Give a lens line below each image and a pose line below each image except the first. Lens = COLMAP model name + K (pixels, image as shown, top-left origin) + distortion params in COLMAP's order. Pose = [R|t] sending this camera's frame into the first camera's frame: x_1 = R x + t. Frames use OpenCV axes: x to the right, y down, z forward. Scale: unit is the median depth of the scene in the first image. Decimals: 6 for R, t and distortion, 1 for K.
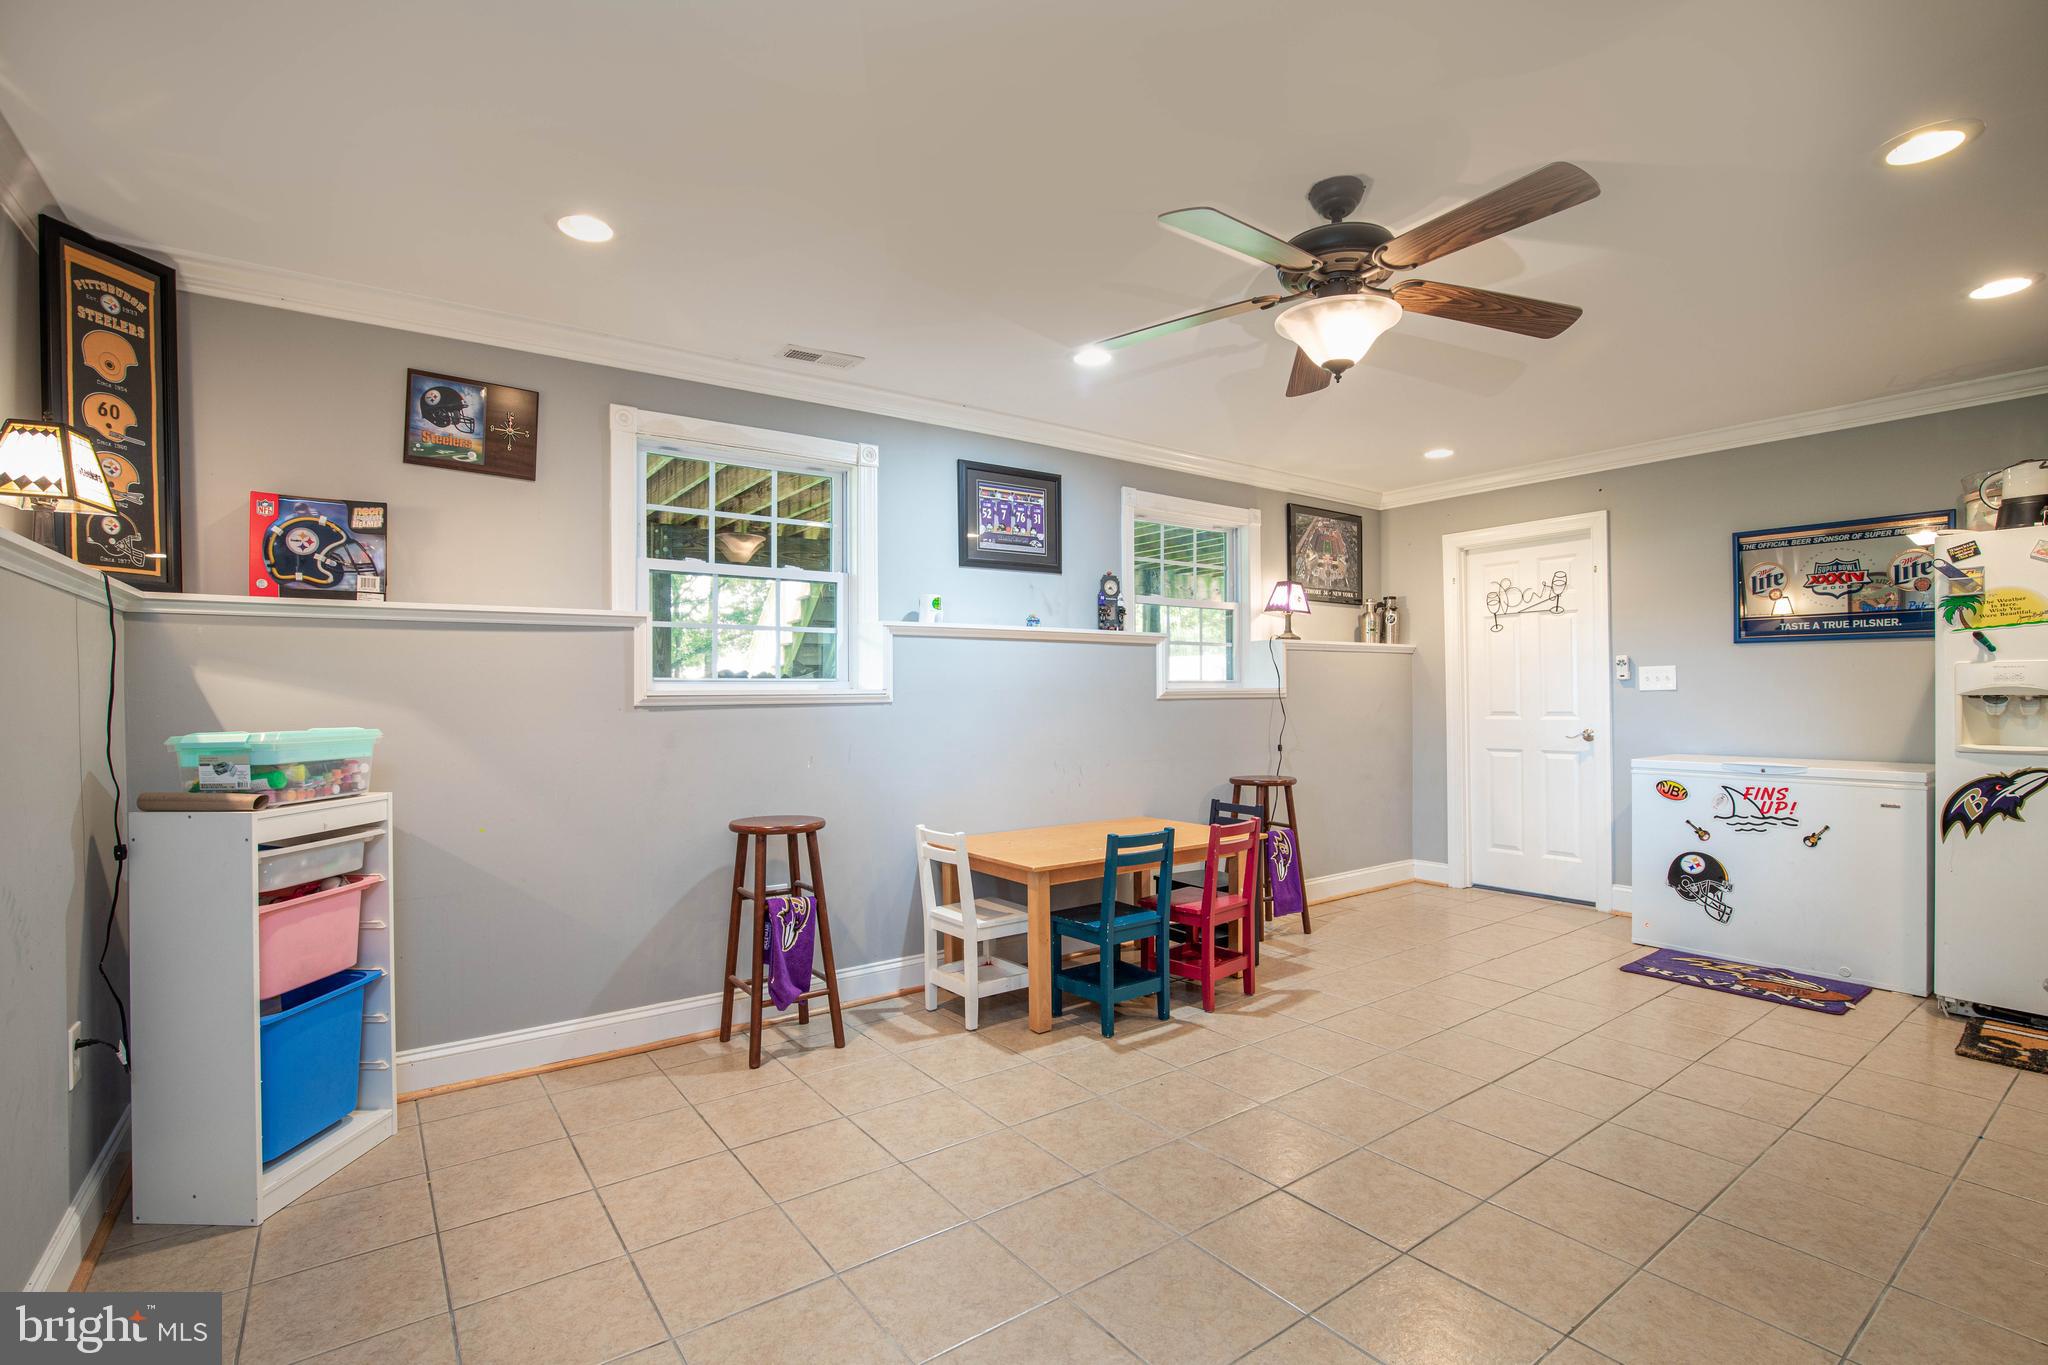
lens RADIAL K [[954.7, 0, 1024.0], [0, 954.7, 682.5], [0, 0, 1]] dist [-0.036359, 0.006430]
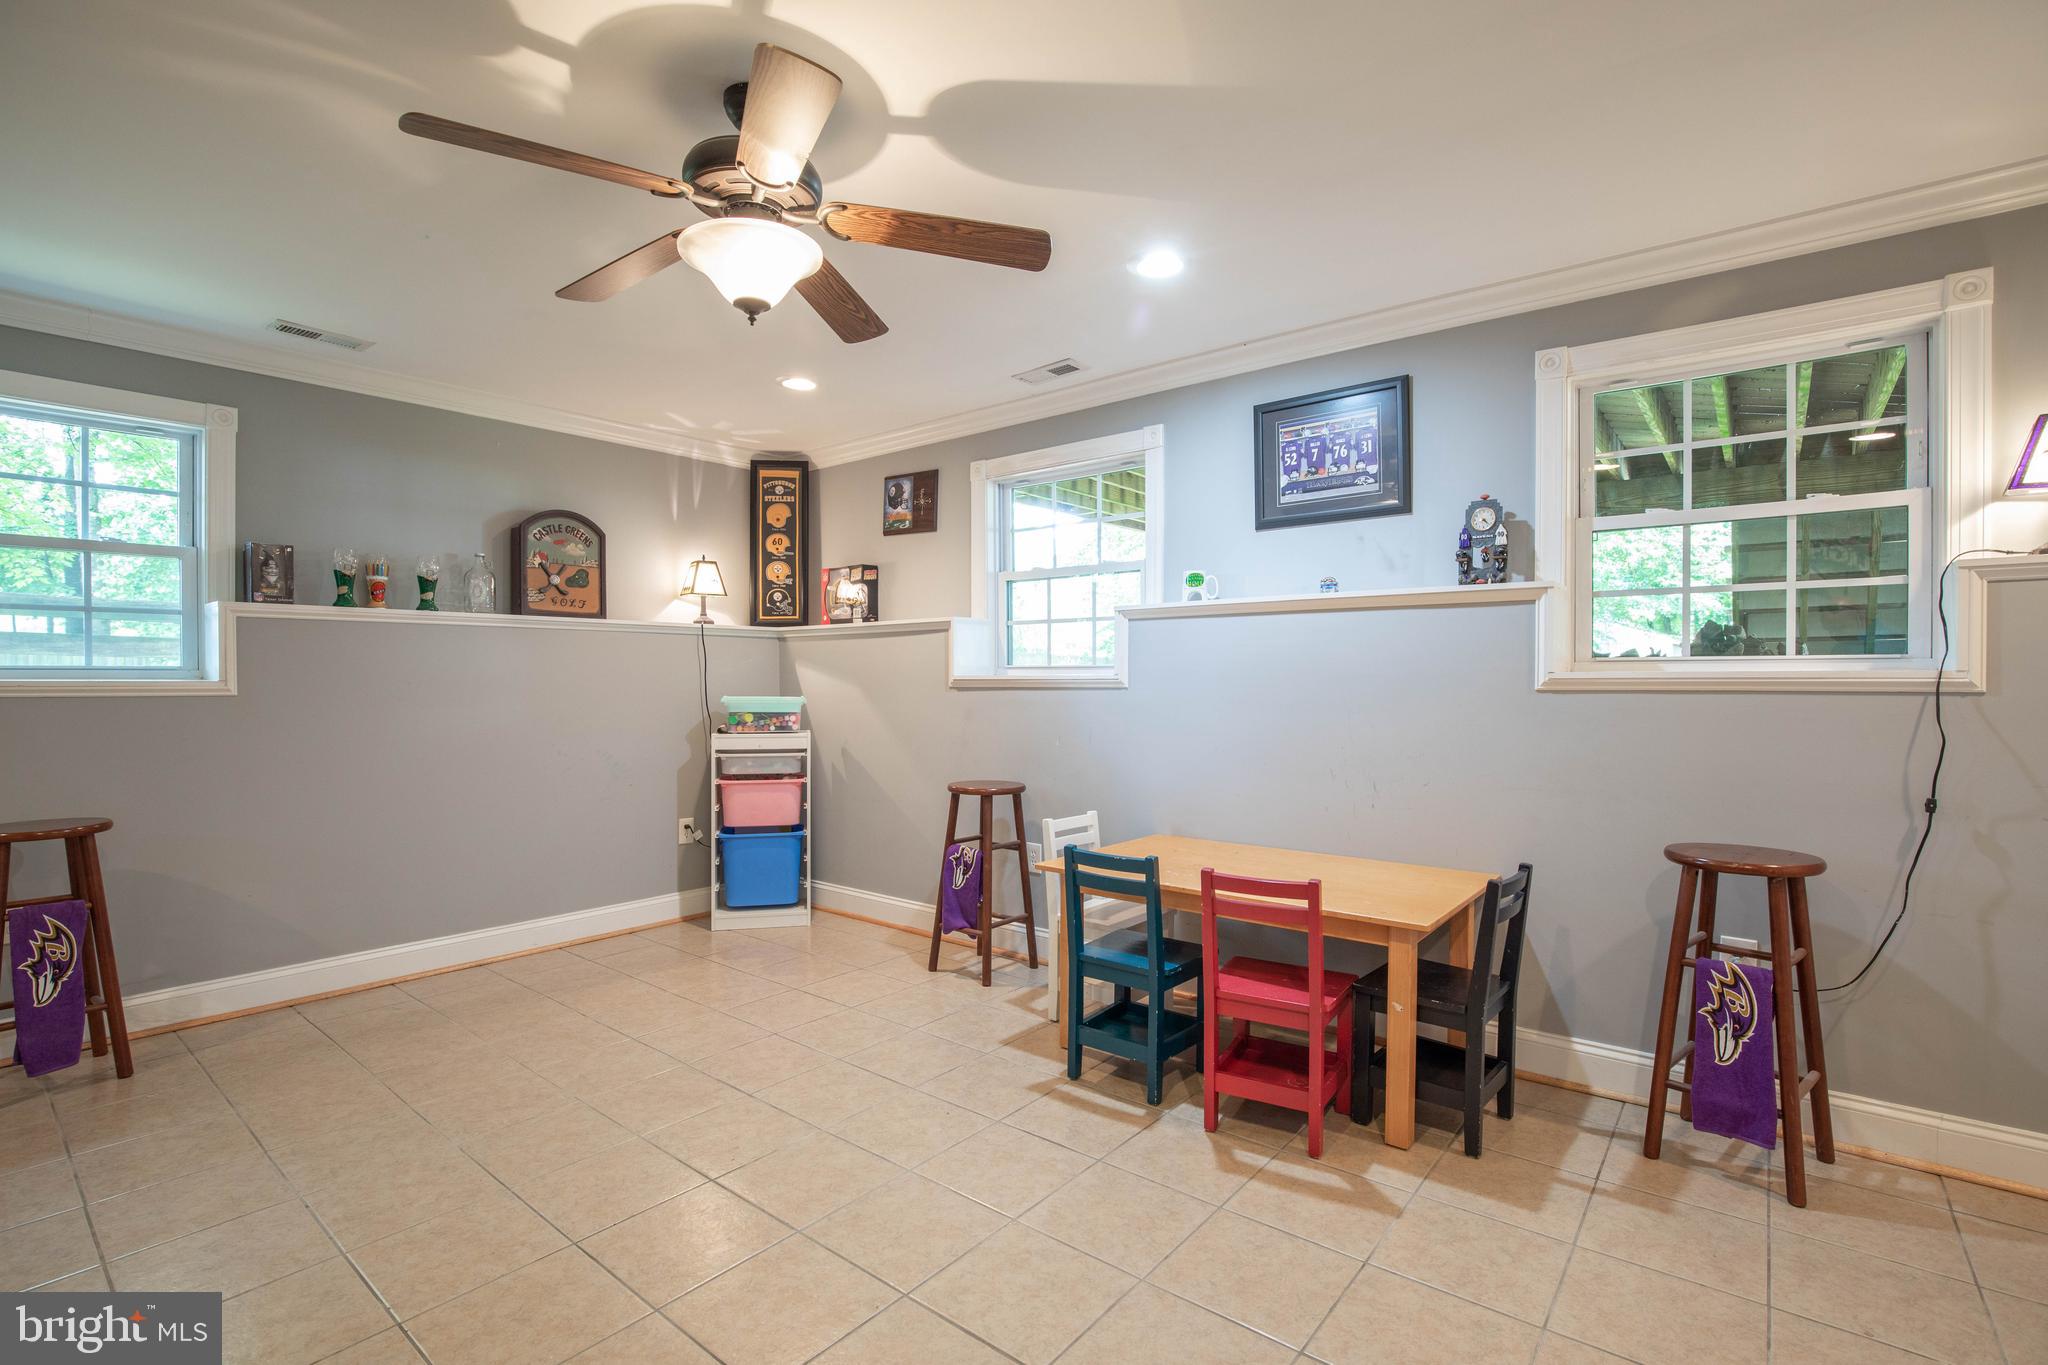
lens RADIAL K [[954.7, 0, 1024.0], [0, 954.7, 682.5], [0, 0, 1]] dist [-0.036359, 0.006430]
pose [[0.238139, 0.010468, -0.971175, 0.880469], [0.010743, 0.999852, 0.013411, 0.001133], [0.971172, -0.013627, 0.237991, 0.729466]]
